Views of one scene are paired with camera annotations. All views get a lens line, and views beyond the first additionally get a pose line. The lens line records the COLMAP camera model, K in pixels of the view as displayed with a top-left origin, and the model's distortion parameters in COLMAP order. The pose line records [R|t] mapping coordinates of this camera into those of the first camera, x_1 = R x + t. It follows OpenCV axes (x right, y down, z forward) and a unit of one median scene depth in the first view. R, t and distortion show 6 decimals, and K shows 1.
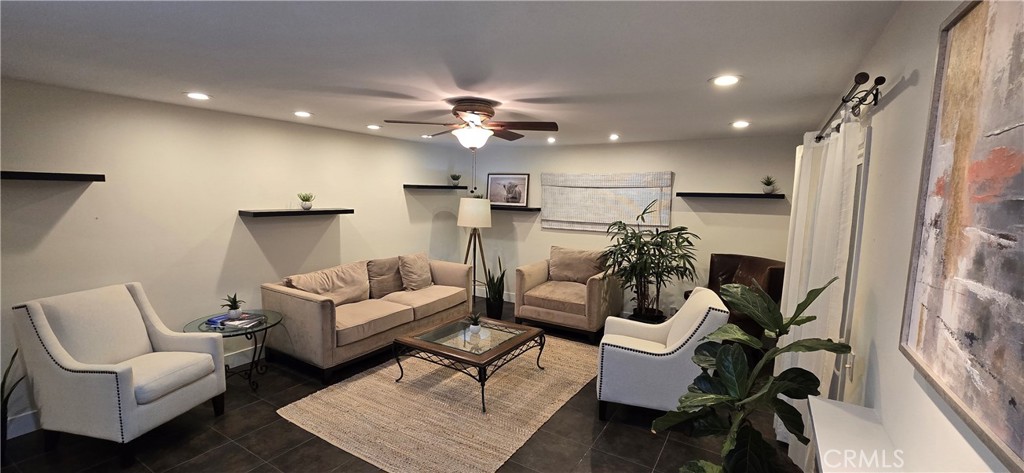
lens RADIAL K [[419.4, 0, 514.7], [0, 419.4, 240.3], [0, 0, 1]] dist [-0.001837, 0.000027]
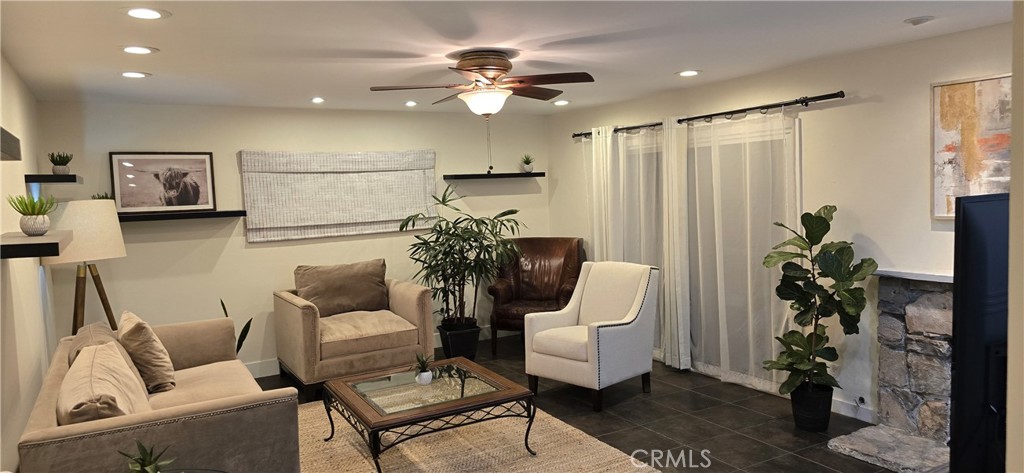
lens RADIAL K [[690.9, 0, 514.1], [0, 690.9, 230.7], [0, 0, 1]] dist [0.071462, -0.000496]
pose [[0.475297, -0.101814, 0.873914, -0.628225], [0.140144, 0.989361, 0.039044, -0.032815], [-0.868592, 0.103916, 0.484509, 0.190053]]
